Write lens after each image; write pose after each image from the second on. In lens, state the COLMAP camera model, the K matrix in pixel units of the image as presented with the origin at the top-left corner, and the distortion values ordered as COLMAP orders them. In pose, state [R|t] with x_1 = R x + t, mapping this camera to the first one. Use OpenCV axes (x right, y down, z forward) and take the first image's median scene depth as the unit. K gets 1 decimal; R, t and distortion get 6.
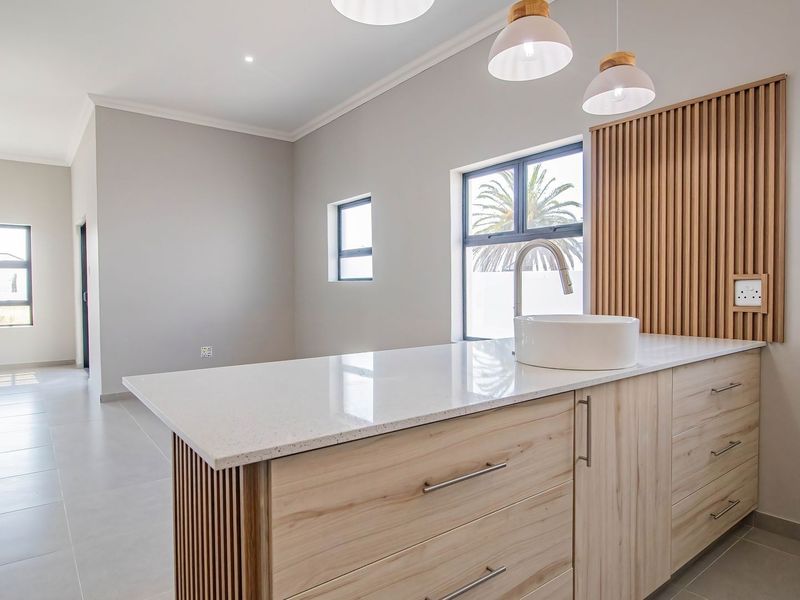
lens RADIAL K [[492.4, 0, 405.9], [0, 492.4, 299.1], [0, 0, 1]] dist [-0.009773, -0.005231]
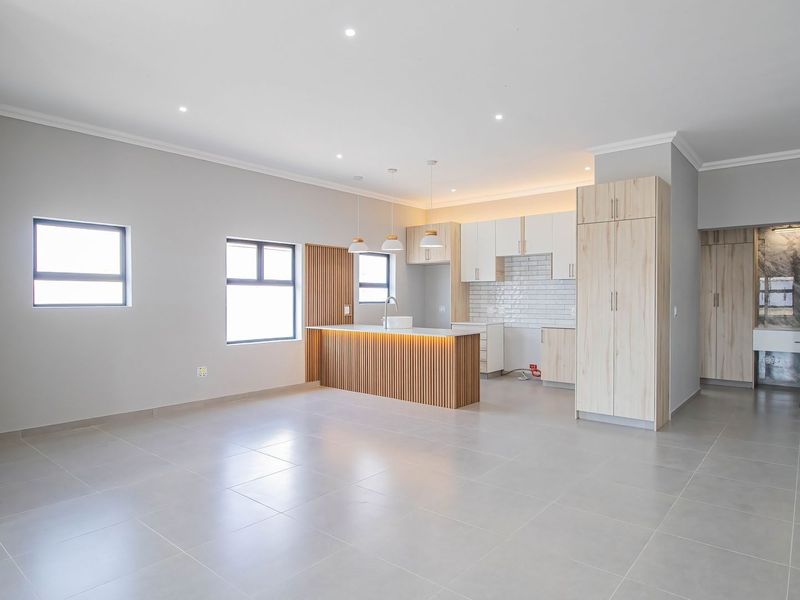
lens RADIAL K [[492.4, 0, 401.3], [0, 492.4, 298.9], [0, 0, 1]] dist [-0.009773, -0.005231]
pose [[-0.209634, 0.004310, 0.977770, -2.680629], [0.025357, 0.999678, 0.001030, -0.081913], [-0.977451, 0.025009, -0.209676, 1.331115]]
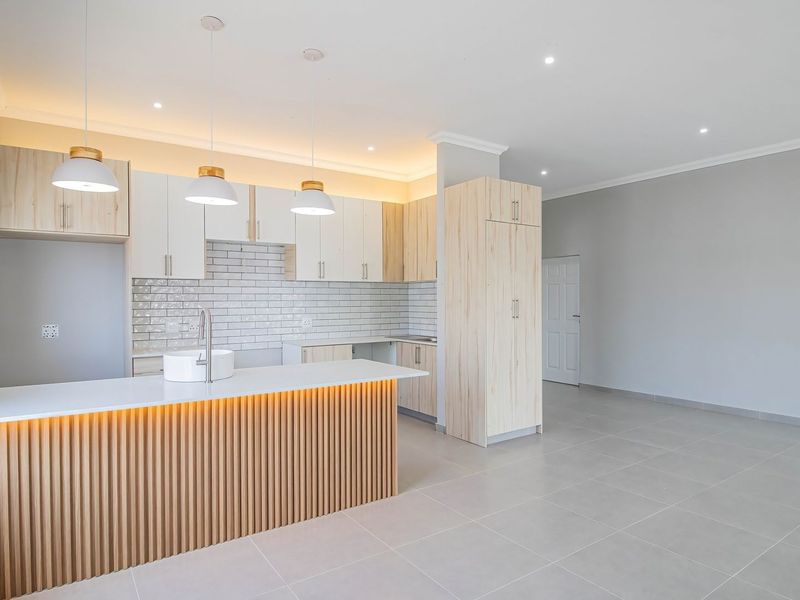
lens RADIAL K [[492.4, 0, 405.5], [0, 492.4, 303.5], [0, 0, 1]] dist [-0.009773, -0.005231]
pose [[-0.998295, 0.010214, 0.057476, -0.394155], [0.011981, 0.999464, 0.030477, -0.136337], [-0.057134, 0.031113, -0.997882, 2.032096]]
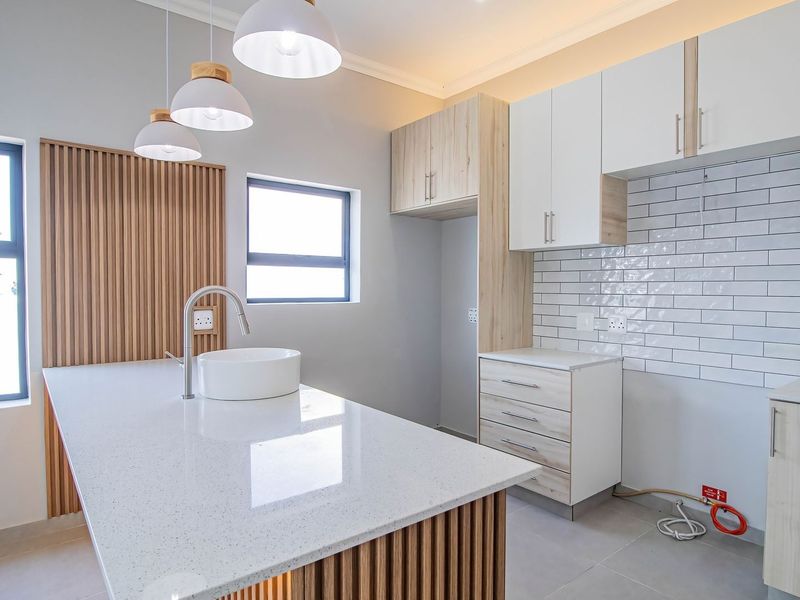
lens RADIAL K [[492.4, 0, 399.0], [0, 492.4, 300.1], [0, 0, 1]] dist [-0.009773, -0.005231]
pose [[-0.003969, -0.016212, 0.999861, -0.646851], [0.021306, 0.999640, 0.016293, -0.076436], [-0.999765, 0.021368, -0.003622, 0.457480]]
